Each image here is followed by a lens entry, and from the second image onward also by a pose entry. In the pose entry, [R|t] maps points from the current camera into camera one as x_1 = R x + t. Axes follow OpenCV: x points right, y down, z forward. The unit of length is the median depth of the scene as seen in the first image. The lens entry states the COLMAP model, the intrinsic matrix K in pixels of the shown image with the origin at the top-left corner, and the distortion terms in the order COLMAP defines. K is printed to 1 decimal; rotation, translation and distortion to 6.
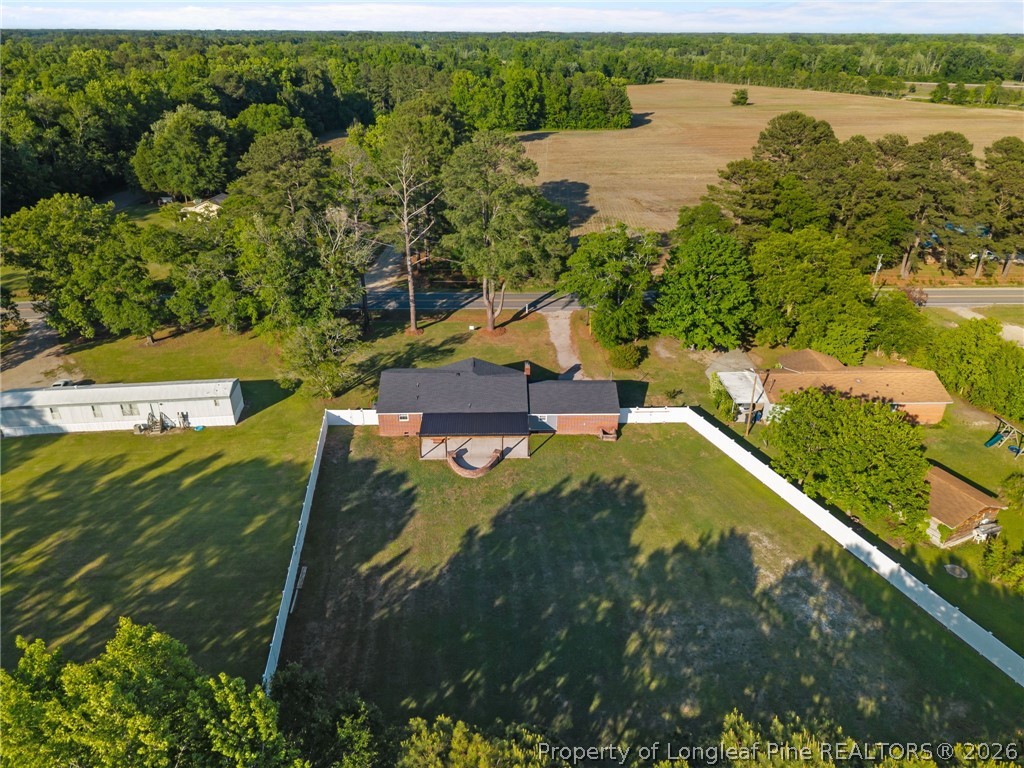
lens RADIAL K [[678.3, 0, 512.0], [0, 678.3, 384.0], [0, 0, 1]] dist [0.022857, -0.024025]
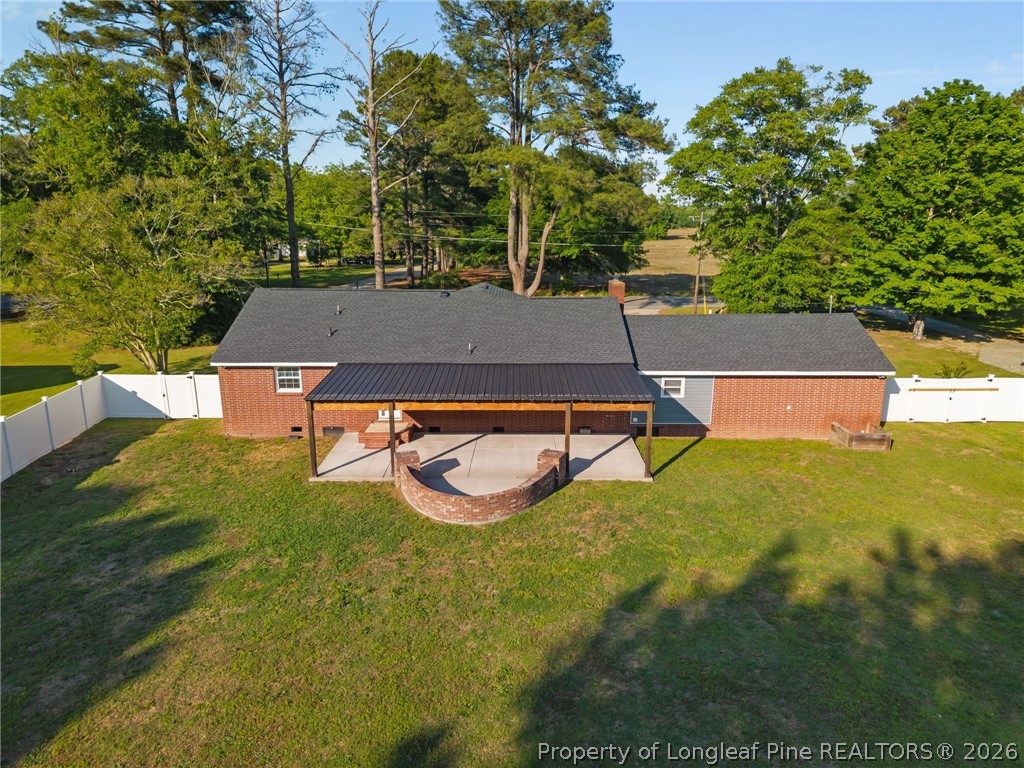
lens RADIAL K [[678.3, 0, 512.0], [0, 678.3, 384.0], [0, 0, 1]] dist [0.022857, -0.024025]
pose [[0.999595, 0.006051, -0.027806, -0.025647], [-0.012570, 0.970526, -0.240669, 0.117387], [0.025531, 0.240921, 0.970209, 0.557364]]
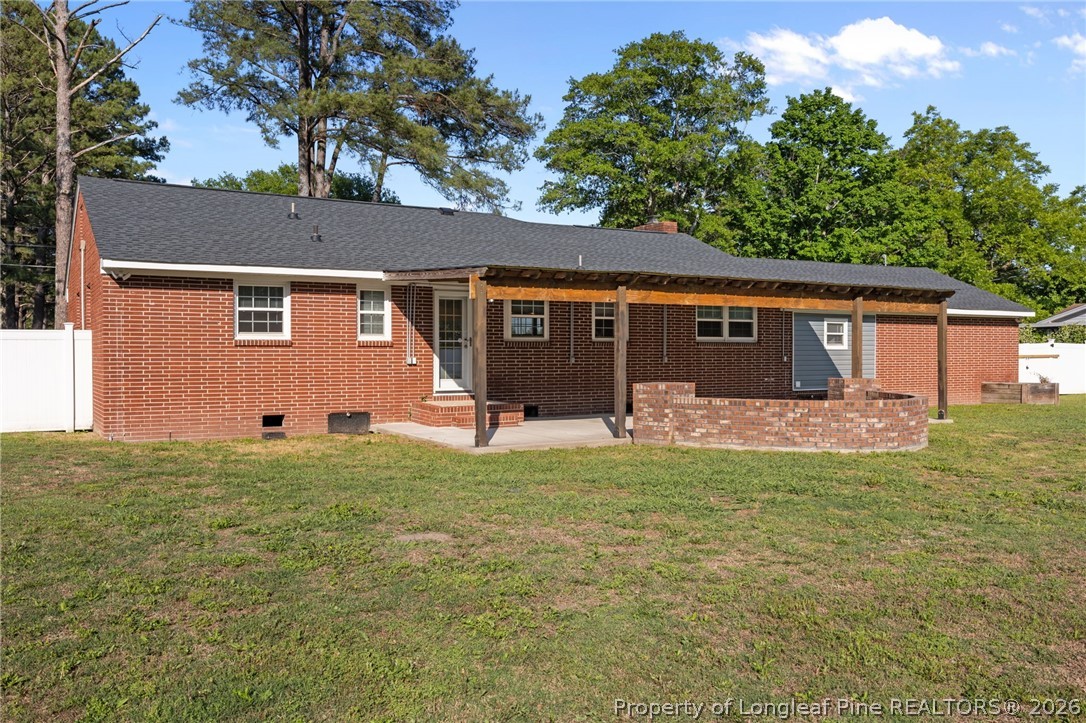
lens RADIAL K [[920.1, 0, 543.0], [0, 920.1, 361.5], [0, 0, 1]] dist [-0.008040, 0.013213]
pose [[0.875679, -0.004938, 0.482868, -0.180722], [0.225375, 0.888539, -0.399631, 0.145212], [-0.427074, 0.458775, 0.779188, 0.679939]]
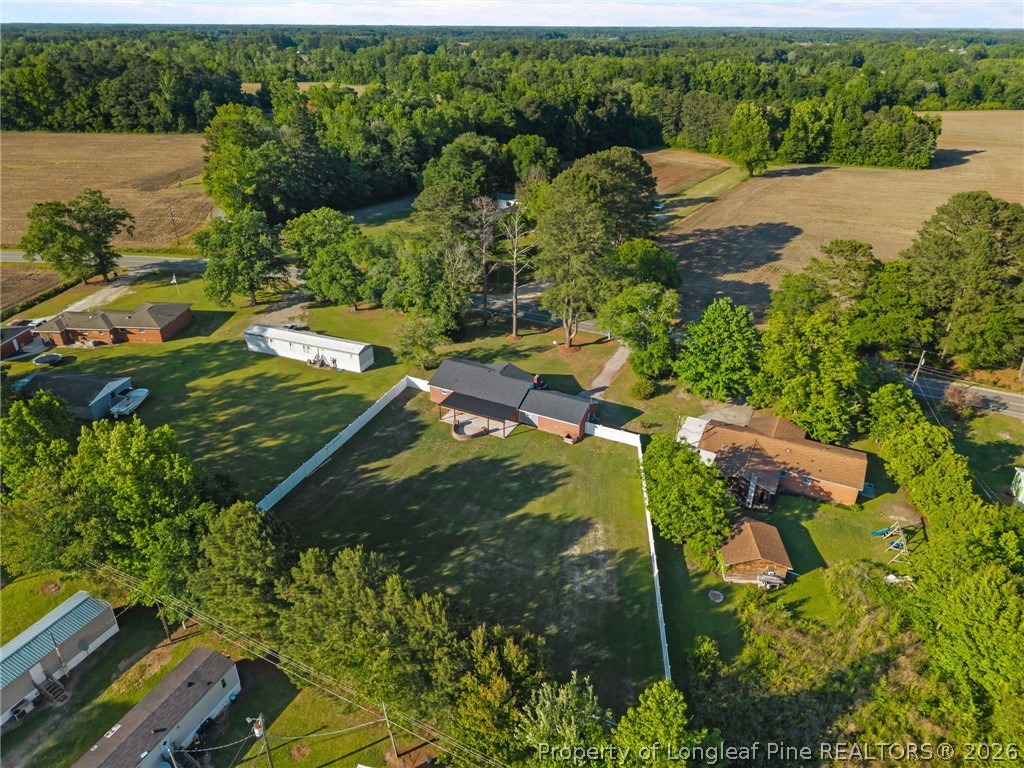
lens RADIAL K [[678.3, 0, 512.0], [0, 678.3, 384.0], [0, 0, 1]] dist [0.022857, -0.024025]
pose [[0.879944, 0.222014, -0.420010, 0.505364], [-0.220348, 0.973970, 0.053190, -0.067057], [0.420886, 0.045744, 0.905960, -0.240086]]
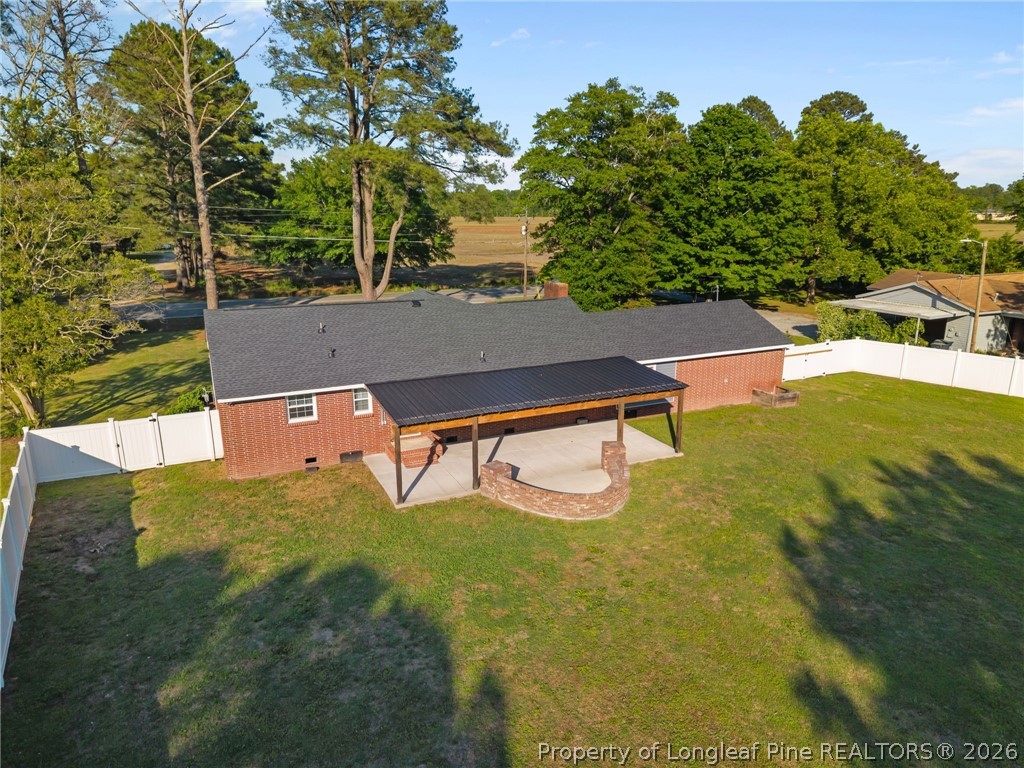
lens RADIAL K [[678.3, 0, 512.0], [0, 678.3, 384.0], [0, 0, 1]] dist [0.022857, -0.024025]
pose [[0.916506, -0.102712, 0.386611, -0.165866], [0.185471, 0.965423, -0.183193, 0.100902], [-0.354427, 0.239602, 0.903865, 0.563183]]
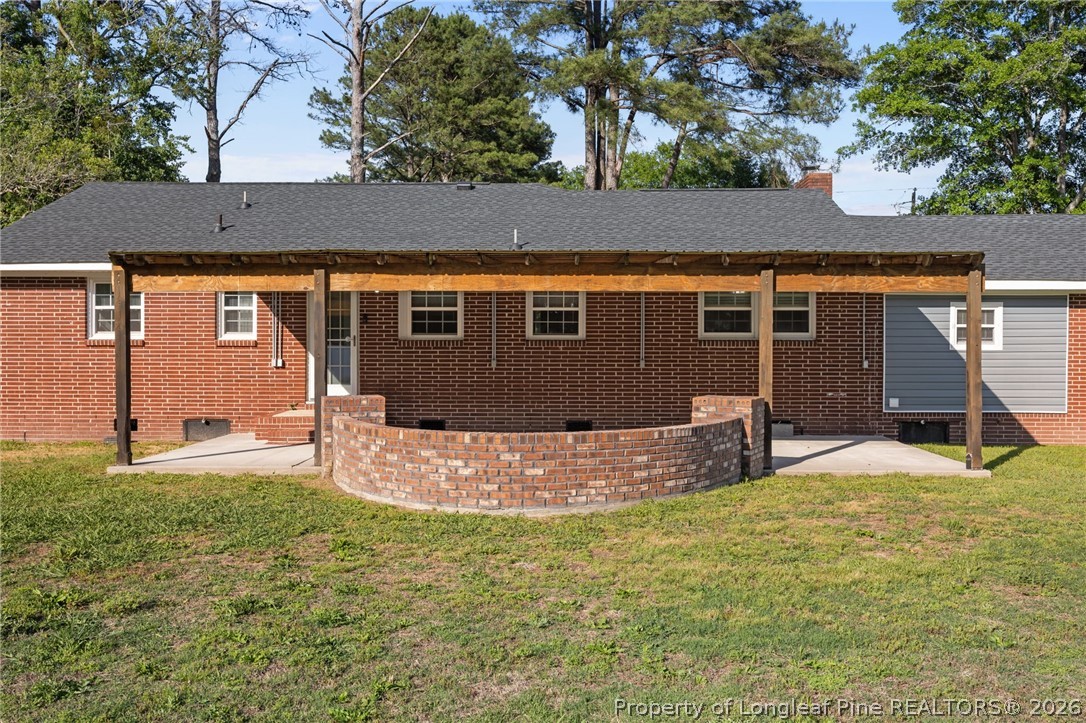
lens RADIAL K [[1022.5, 0, 552.1], [0, 1022.5, 364.0], [0, 0, 1]] dist [-0.000095, 0.011378]
pose [[0.998787, 0.002867, -0.049152, -0.035969], [-0.024782, 0.891900, -0.451553, 0.145341], [0.042544, 0.452223, 0.890890, 0.676938]]
